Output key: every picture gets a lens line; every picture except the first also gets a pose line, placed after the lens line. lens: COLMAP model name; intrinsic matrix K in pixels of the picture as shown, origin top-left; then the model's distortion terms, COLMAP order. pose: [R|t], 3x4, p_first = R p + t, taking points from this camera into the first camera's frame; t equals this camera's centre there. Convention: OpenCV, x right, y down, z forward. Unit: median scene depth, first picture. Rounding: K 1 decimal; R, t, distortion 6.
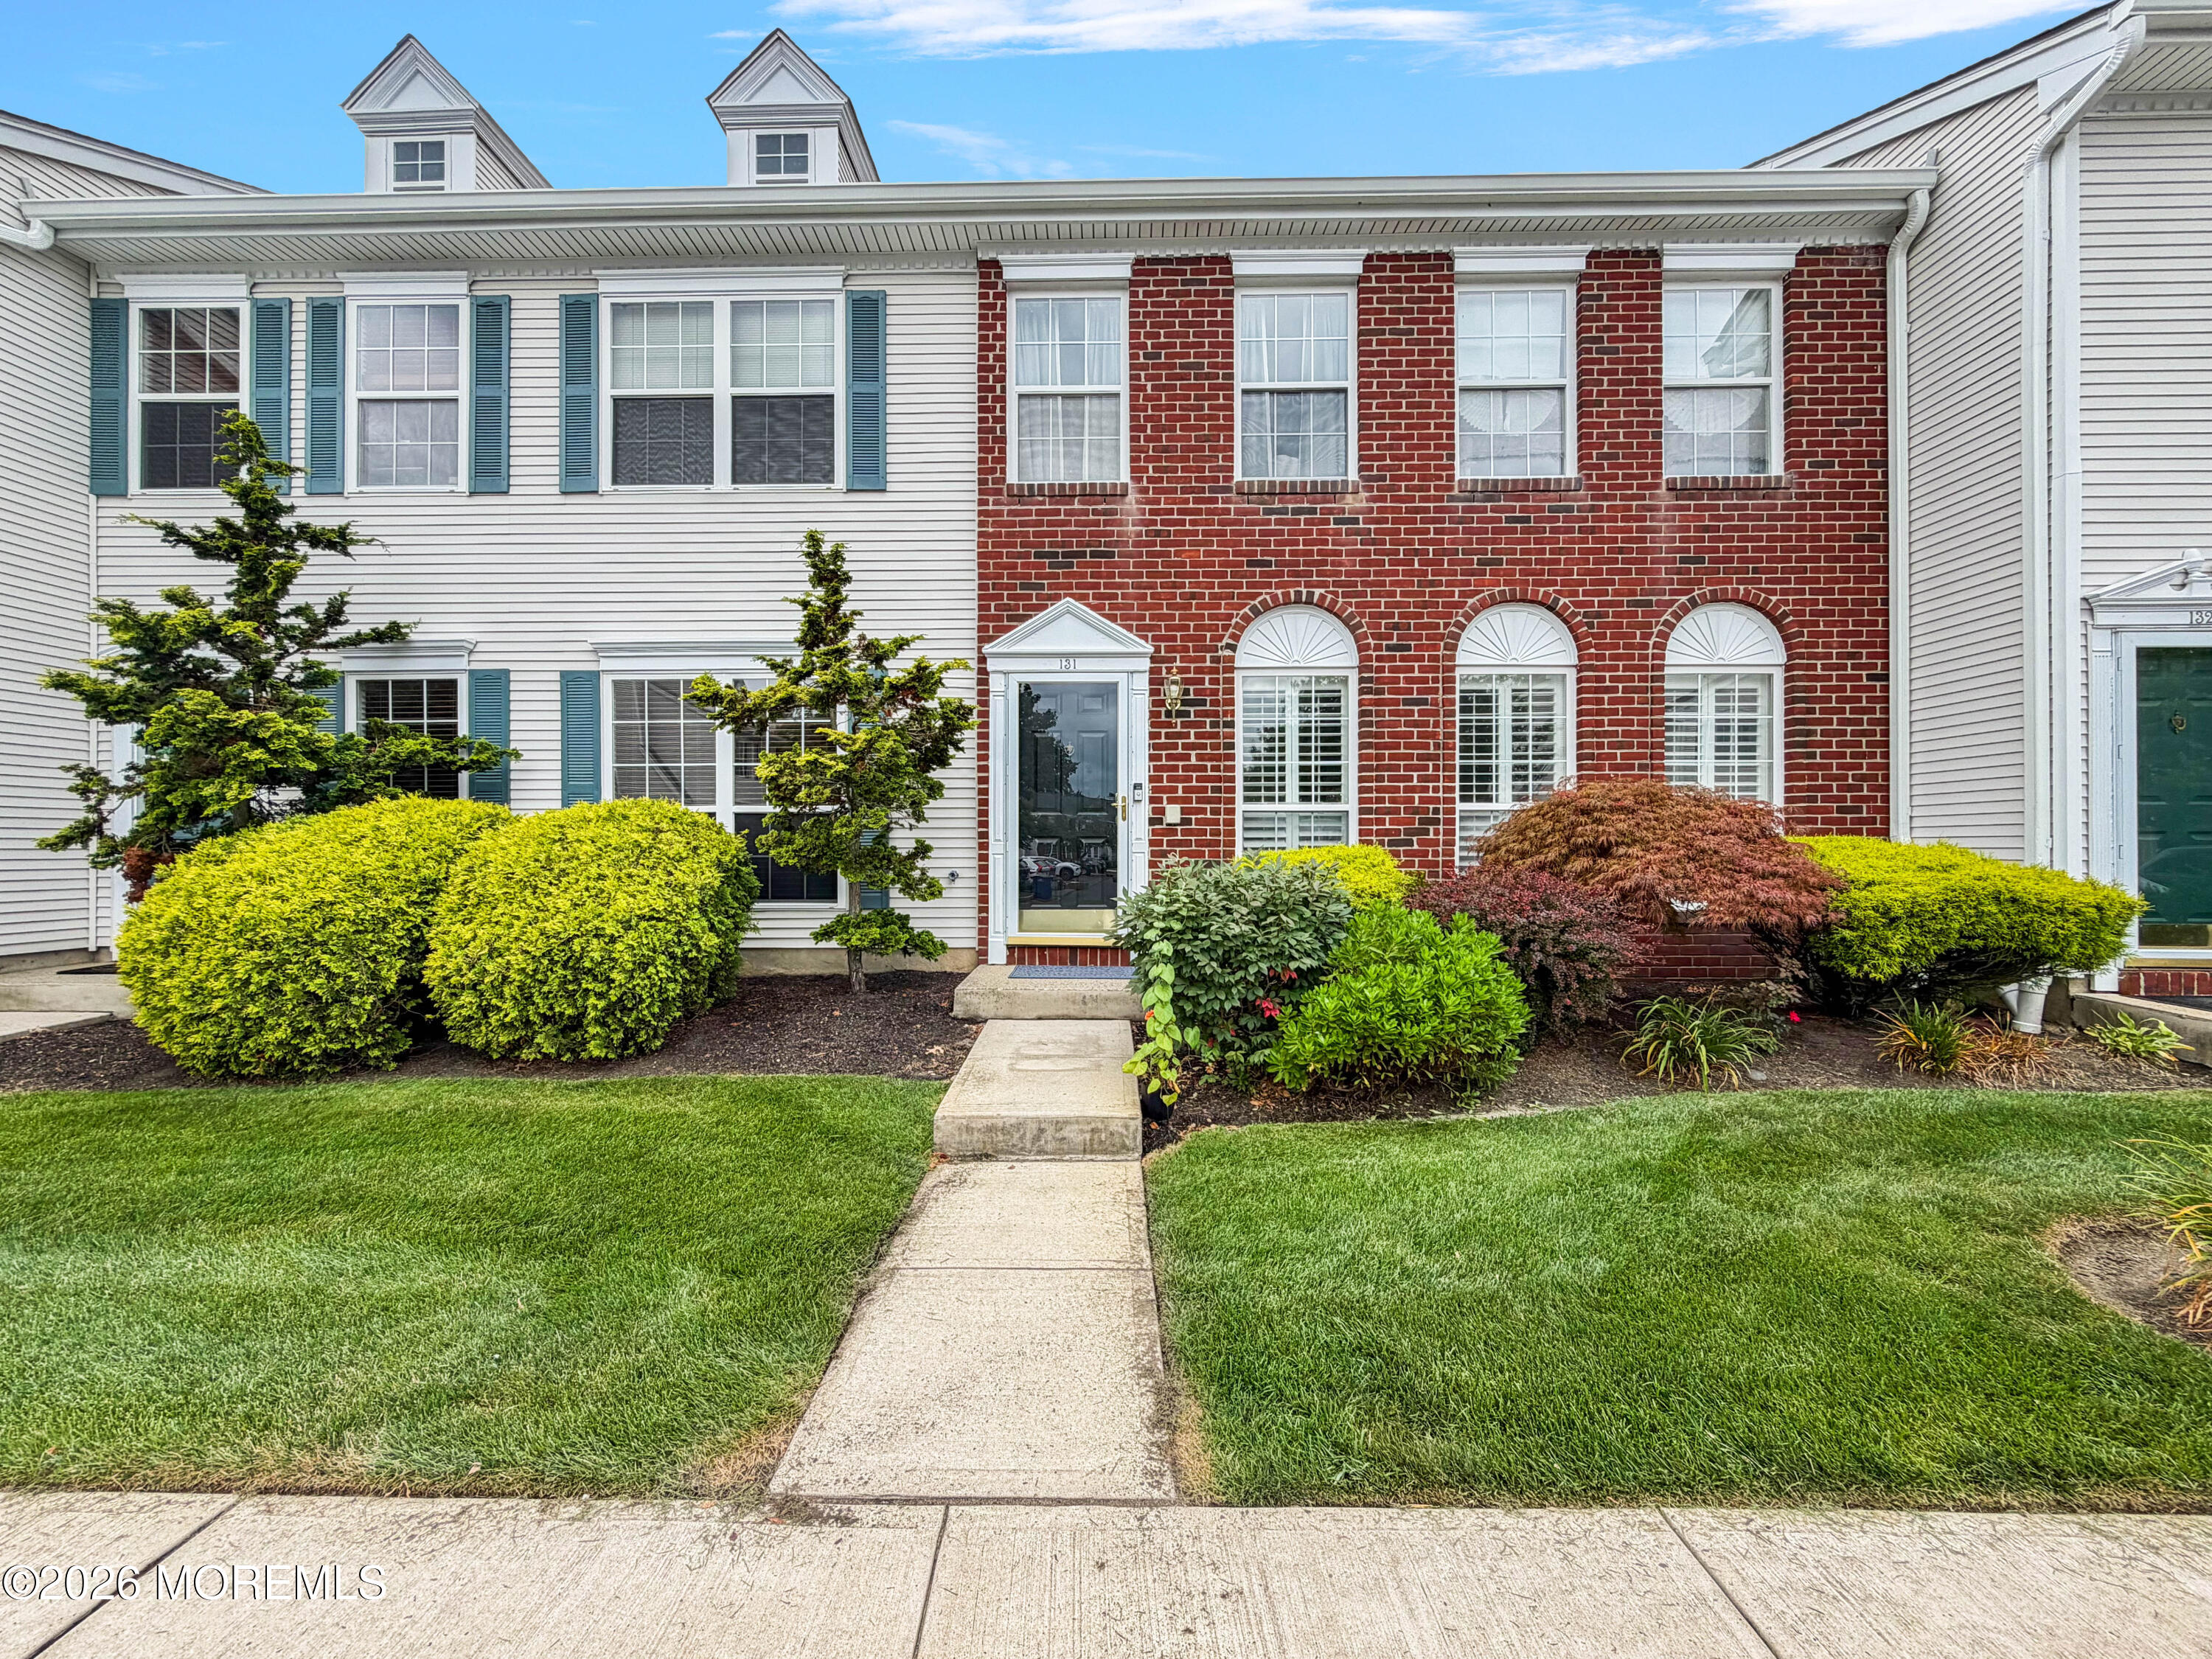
lens RADIAL K [[883.4, 0, 1106.0], [0, 883.4, 829.5], [0, 0, 1]] dist [0.000186, -0.000314]
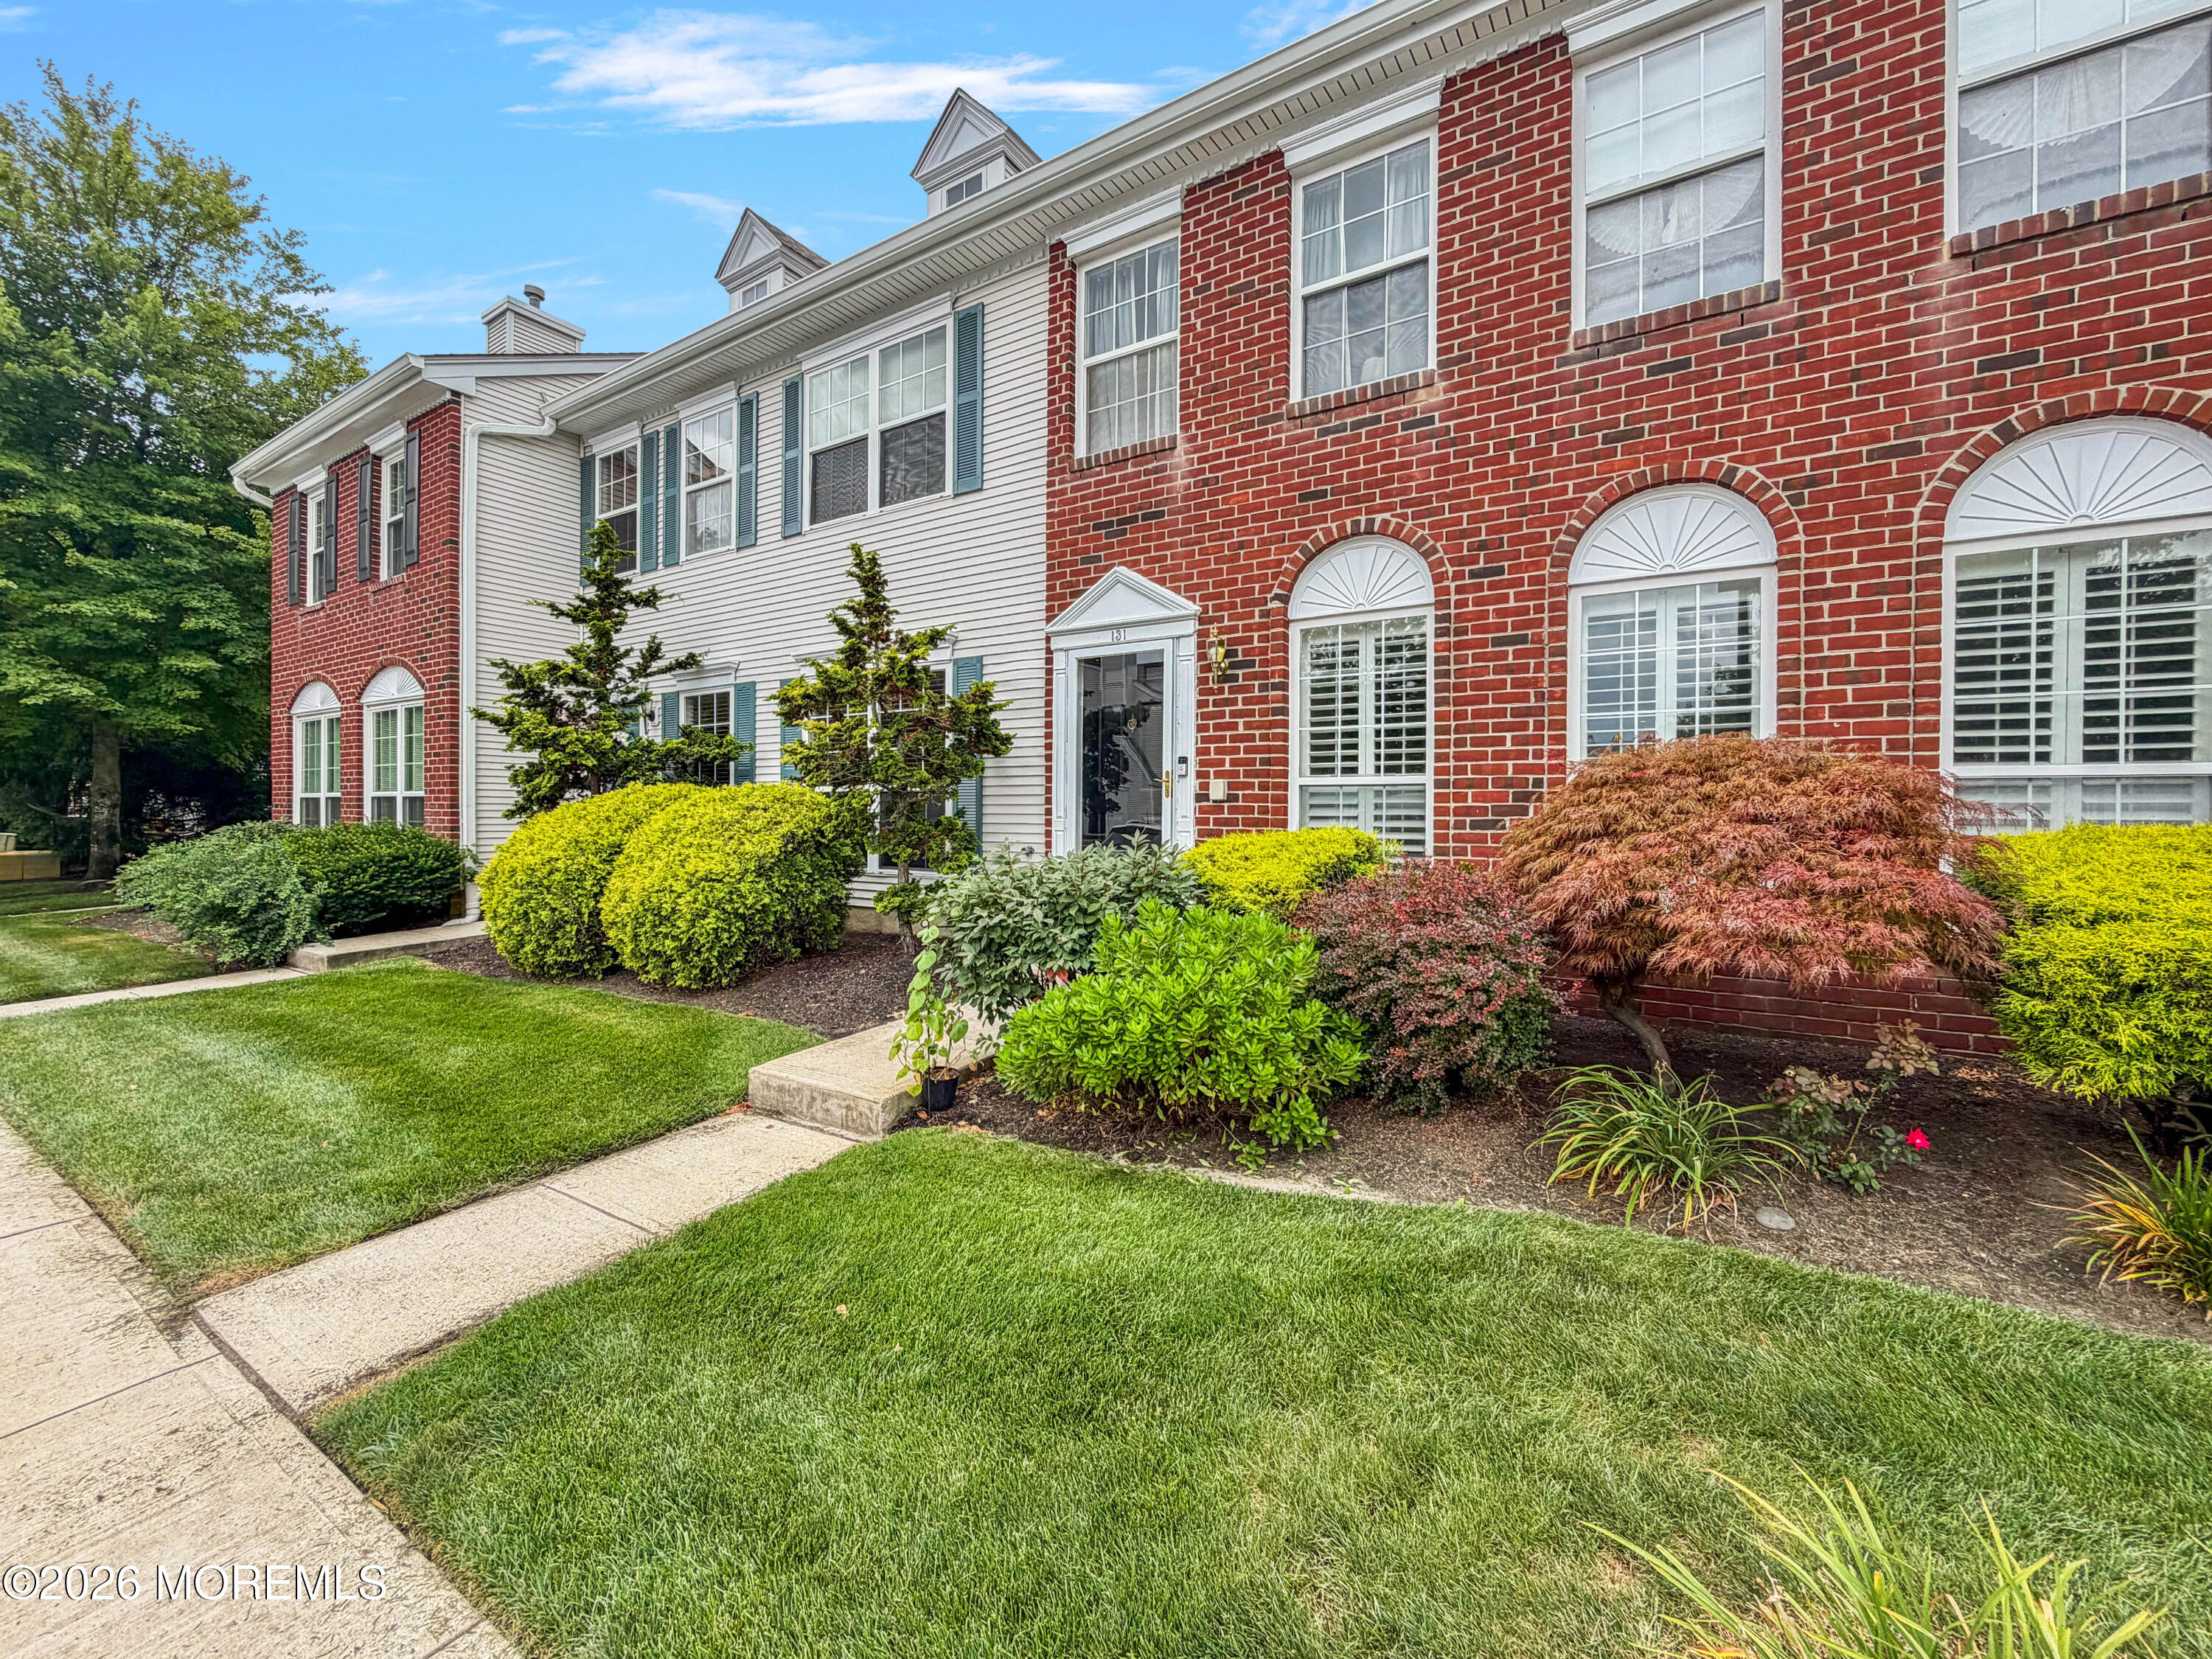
lens RADIAL K [[886.2, 0, 1103.6], [0, 886.2, 800.3], [0, 0, 1]] dist [-0.000414, -0.000024]
pose [[0.854717, -0.001388, -0.519092, 0.445483], [0.003442, 0.999990, 0.002993, -0.009617], [0.519083, -0.004345, 0.854713, 0.161196]]
